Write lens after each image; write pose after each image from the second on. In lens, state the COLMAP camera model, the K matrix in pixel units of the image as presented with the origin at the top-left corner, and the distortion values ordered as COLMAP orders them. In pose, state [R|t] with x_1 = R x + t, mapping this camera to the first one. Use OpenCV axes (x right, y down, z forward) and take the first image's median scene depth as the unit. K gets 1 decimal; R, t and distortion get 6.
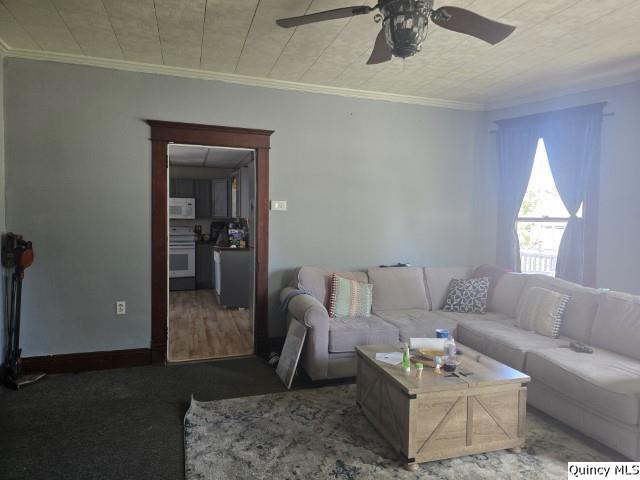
lens RADIAL K [[427.7, 0, 315.4], [0, 427.7, 238.5], [0, 0, 1]] dist [0.009702, -0.000336]
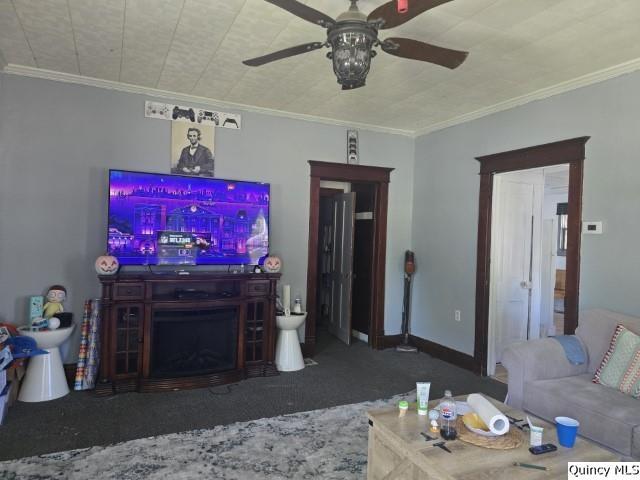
lens RADIAL K [[427.7, 0, 317.4], [0, 427.7, 238.8], [0, 0, 1]] dist [0.009702, -0.000336]
pose [[0.131185, -0.001604, -0.991357, 0.807422], [-0.067083, 0.997692, -0.010492, -0.018456], [0.989086, 0.067880, 0.130775, 0.500607]]
